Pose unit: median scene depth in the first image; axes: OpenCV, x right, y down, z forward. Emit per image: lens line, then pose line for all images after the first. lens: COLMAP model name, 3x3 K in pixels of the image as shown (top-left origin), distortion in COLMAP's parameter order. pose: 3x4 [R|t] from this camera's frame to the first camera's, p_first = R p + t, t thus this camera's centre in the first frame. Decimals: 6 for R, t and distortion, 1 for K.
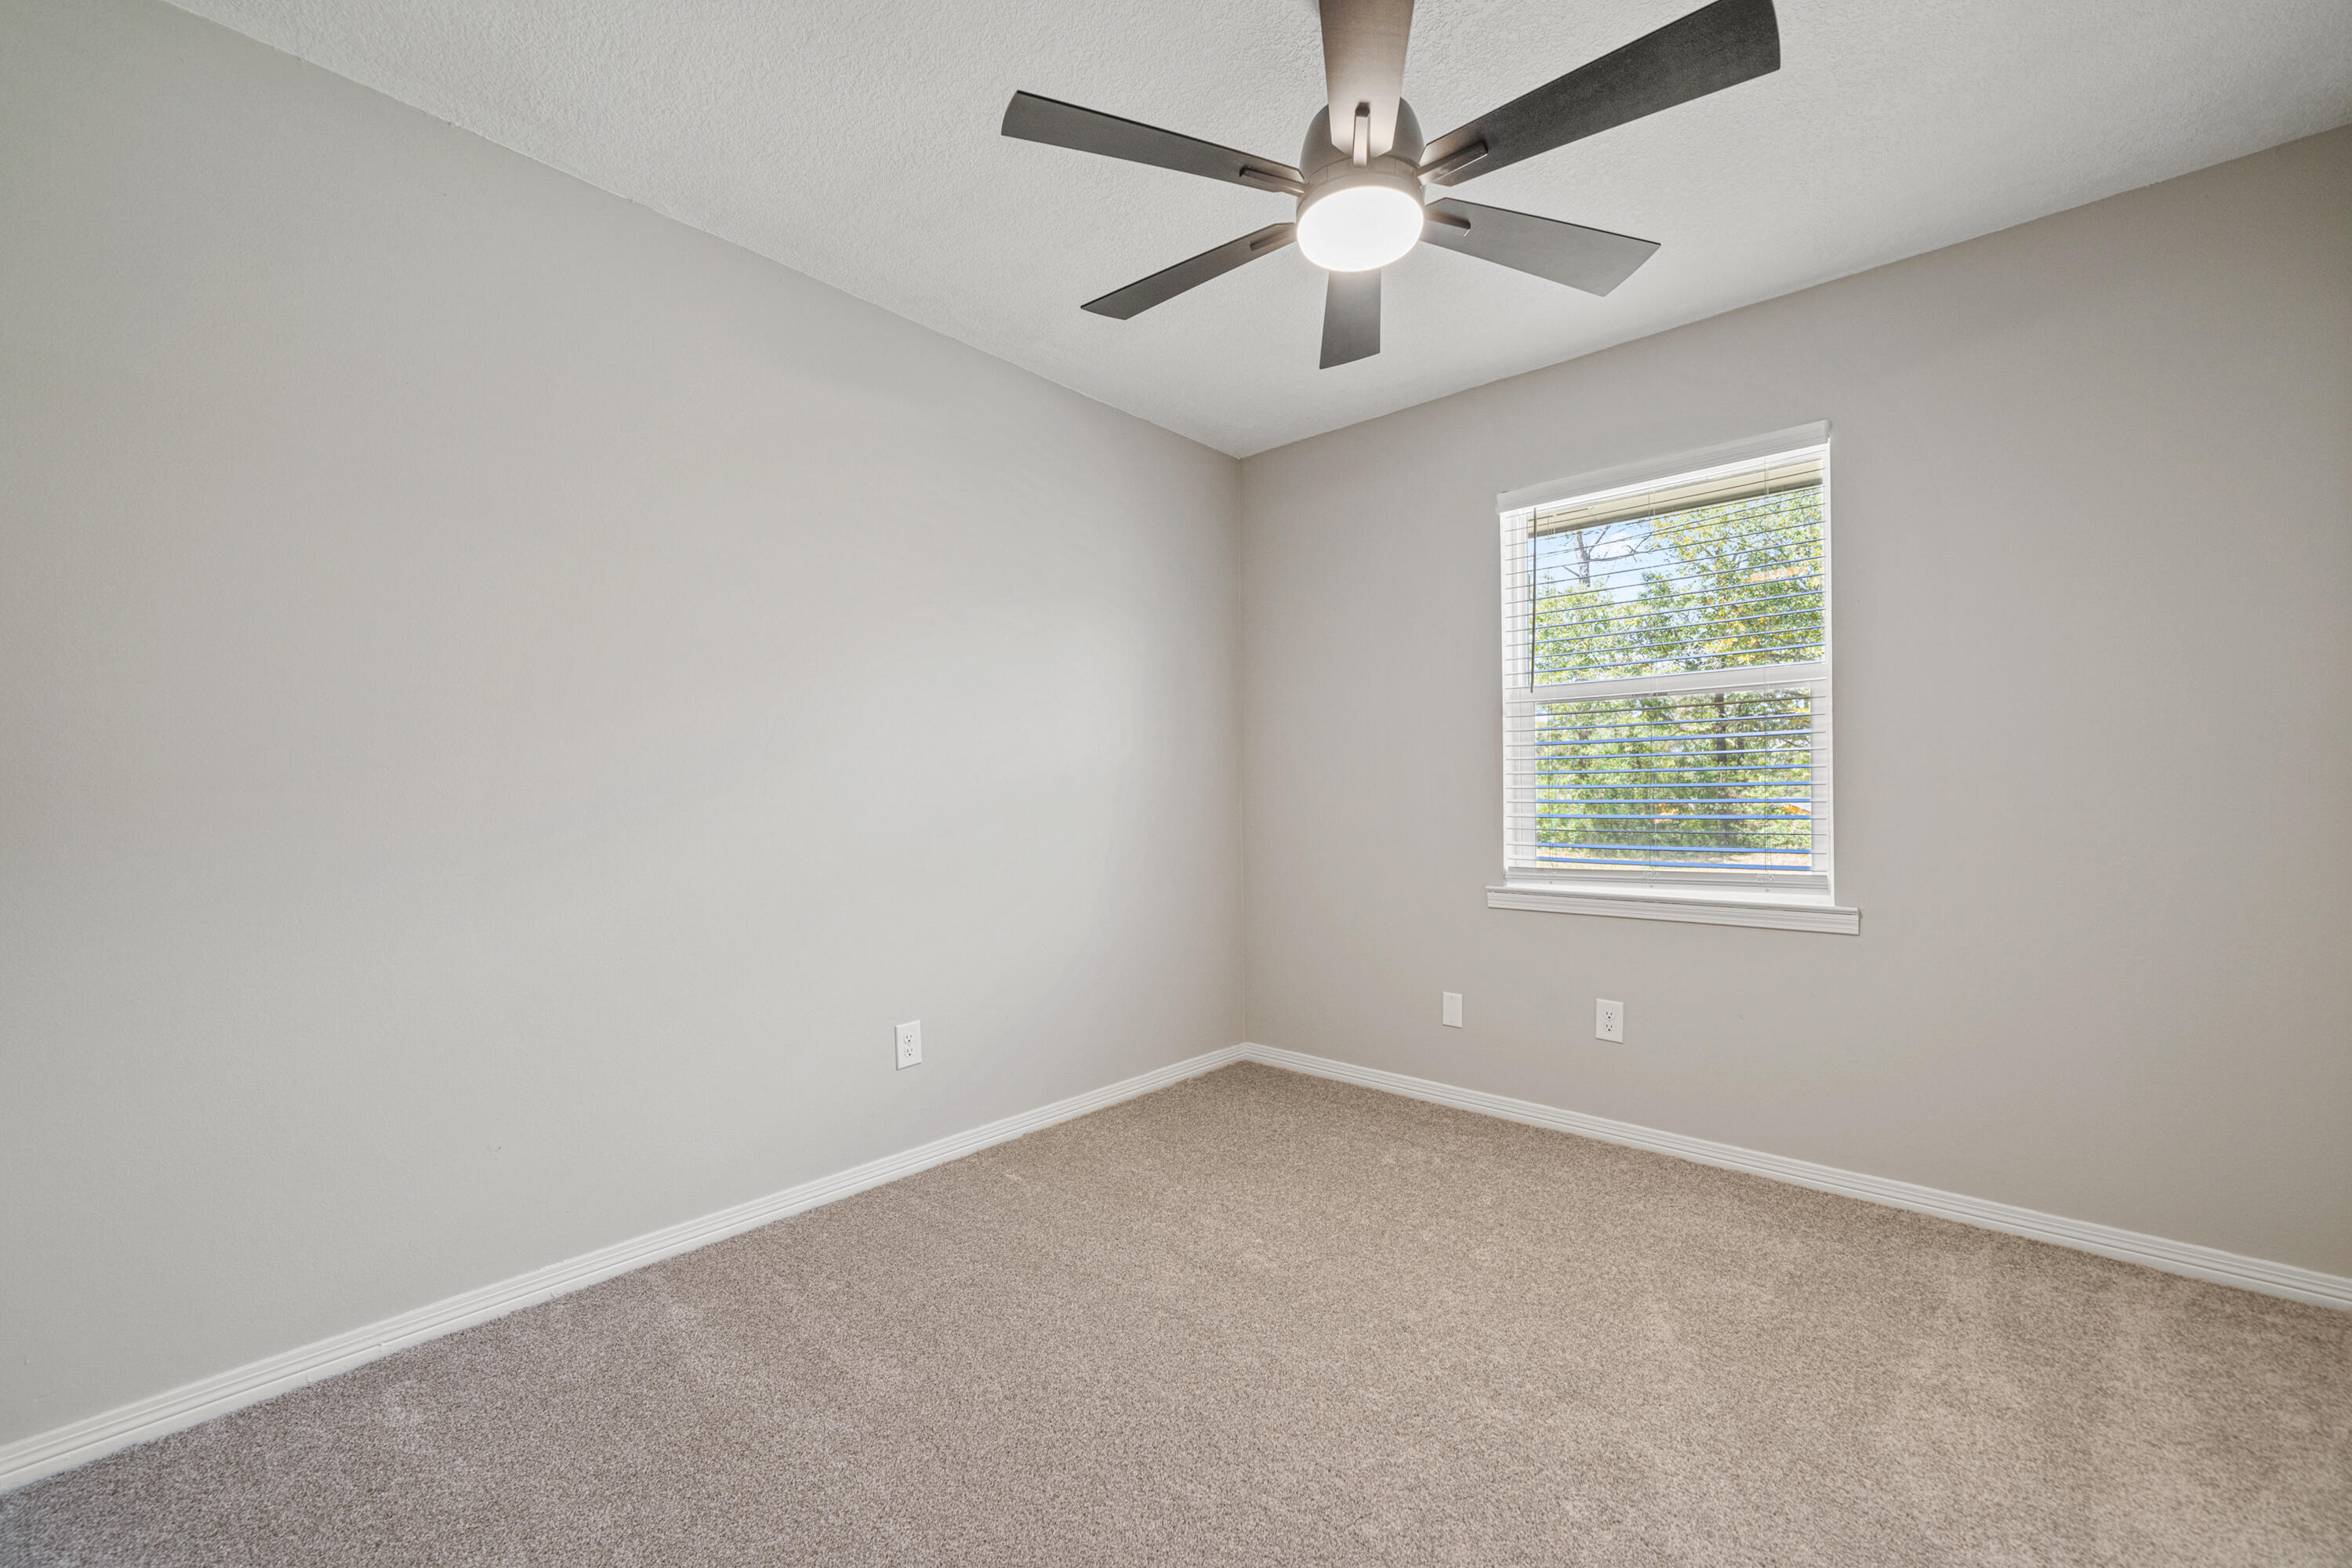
lens RADIAL K [[957.3, 0, 1181.6], [0, 957.3, 798.2], [0, 0, 1]] dist [0.003892, -0.001203]
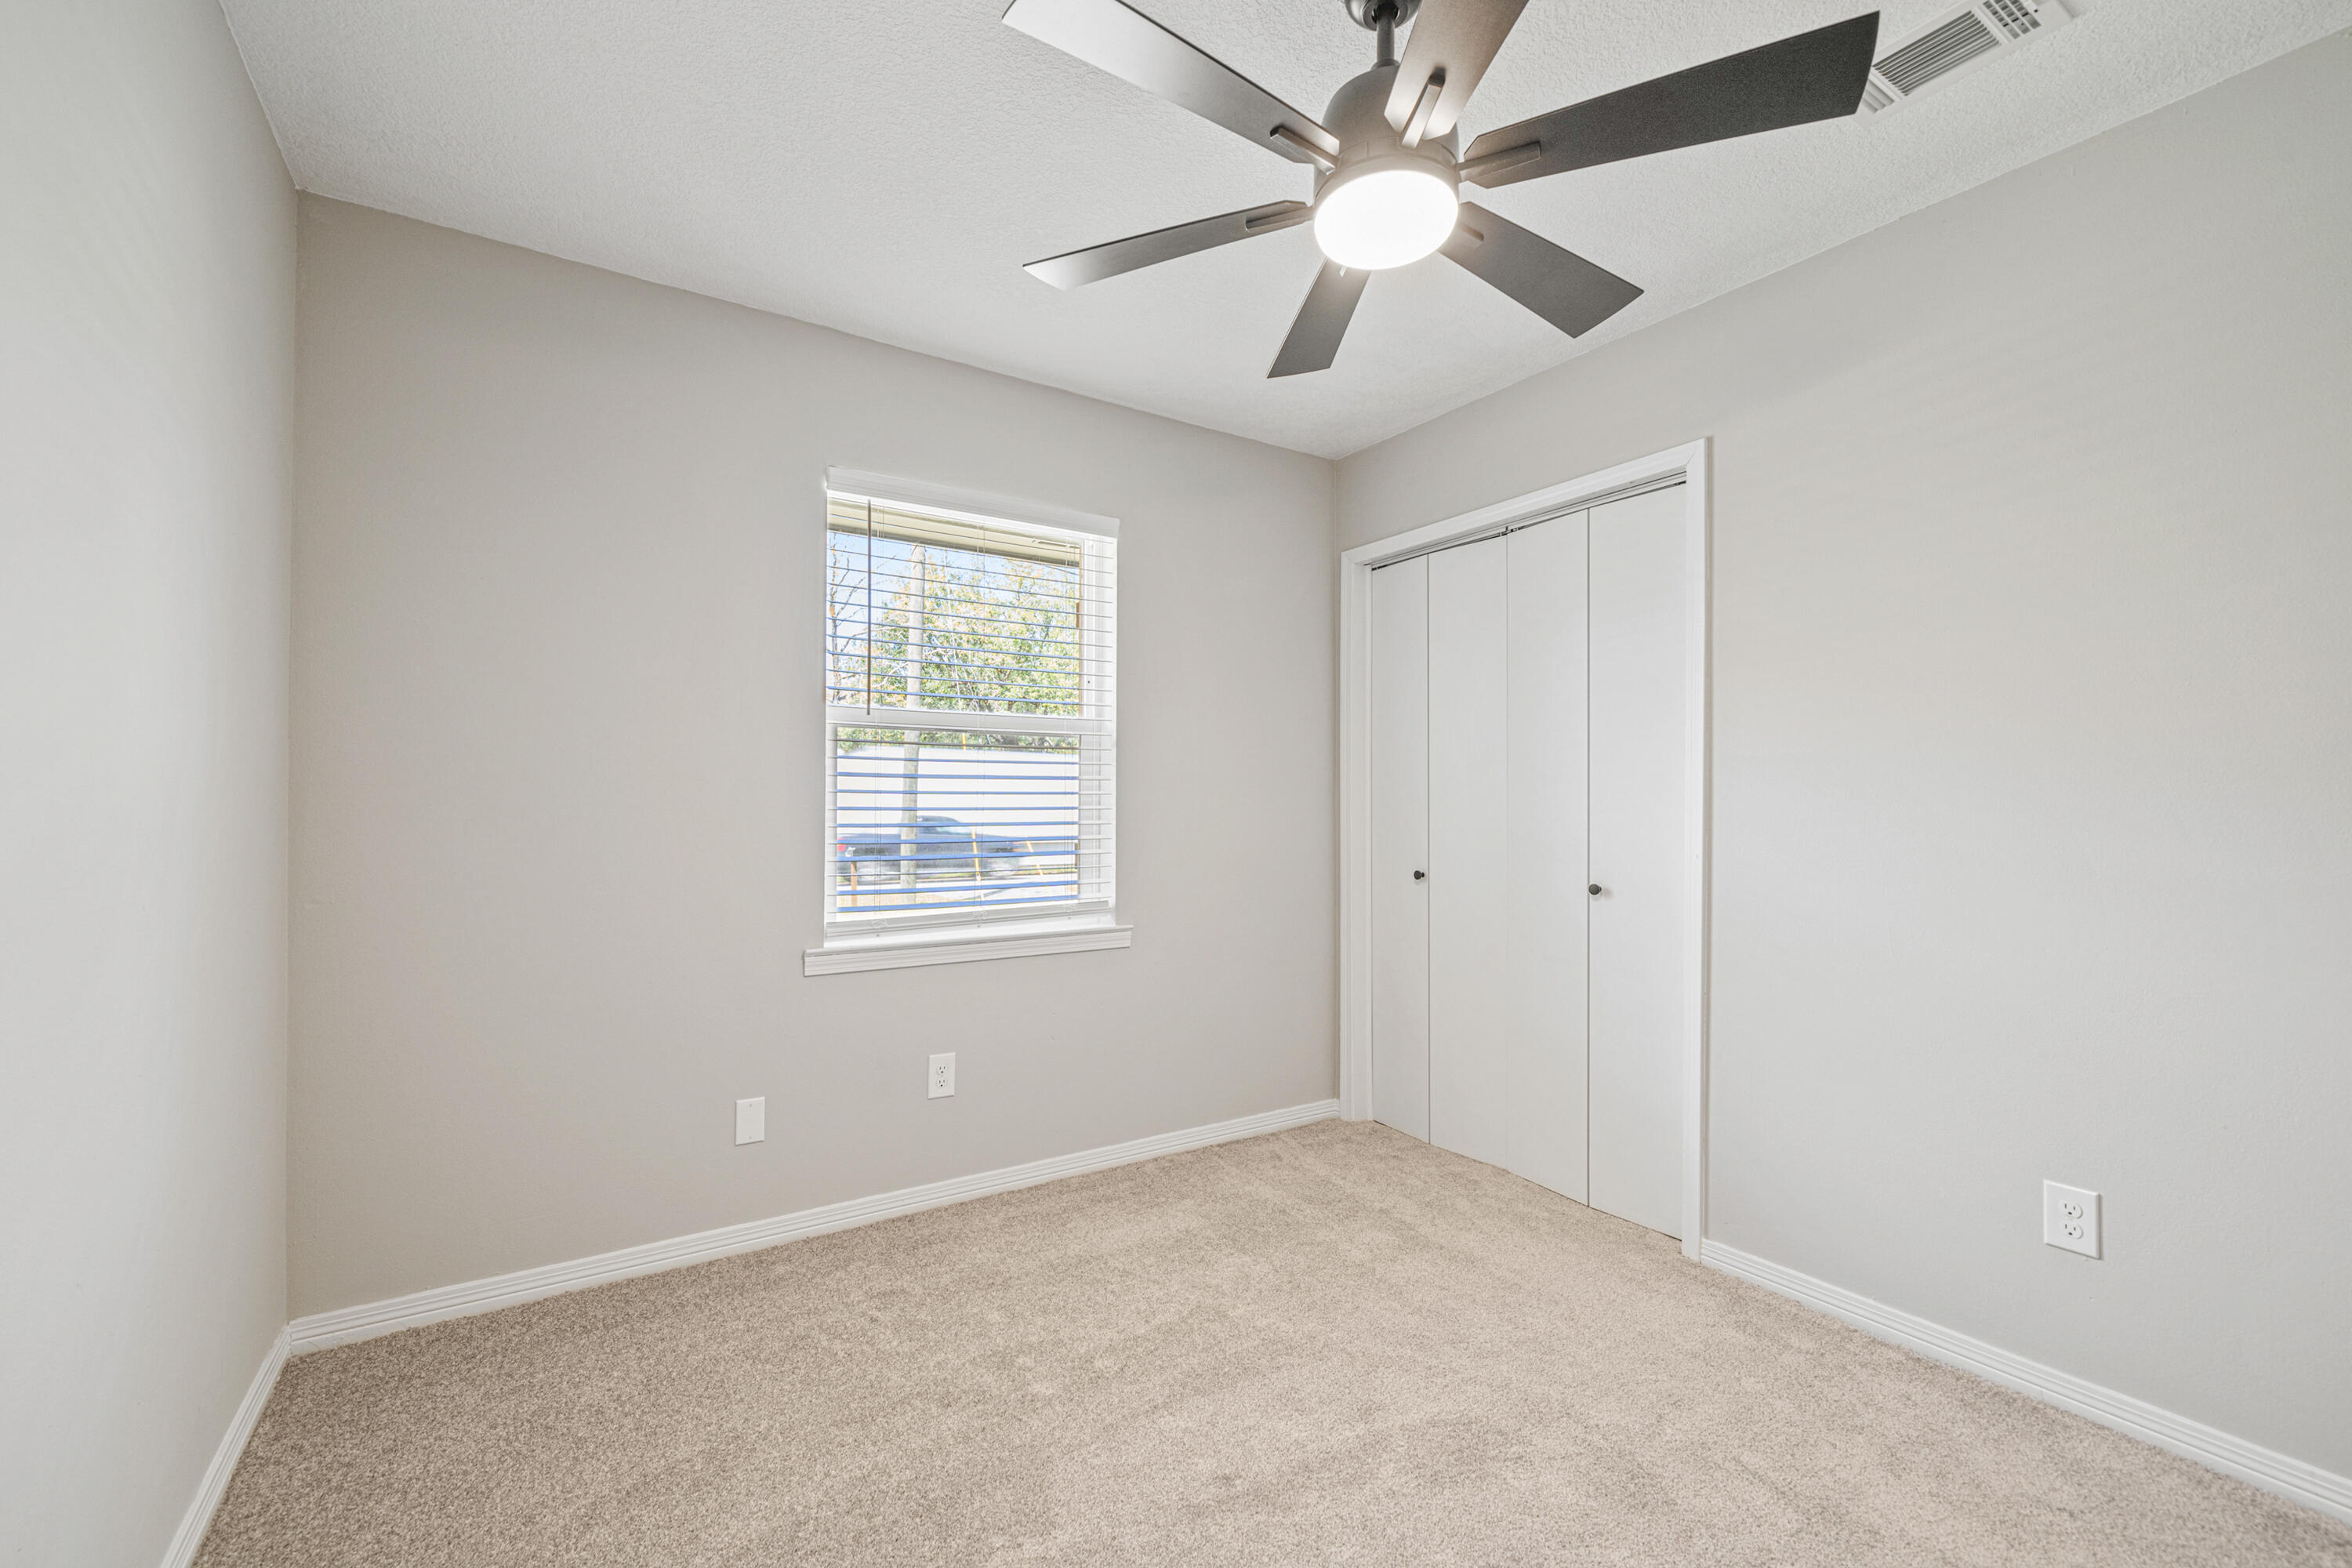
lens RADIAL K [[957.3, 0, 1175.6], [0, 957.3, 802.7], [0, 0, 1]] dist [0.003892, -0.001203]
pose [[0.269666, 0.009097, 0.962911, -0.421347], [-0.006208, 0.999951, -0.007708, -0.030590], [-0.962934, -0.003899, 0.269710, 0.562757]]
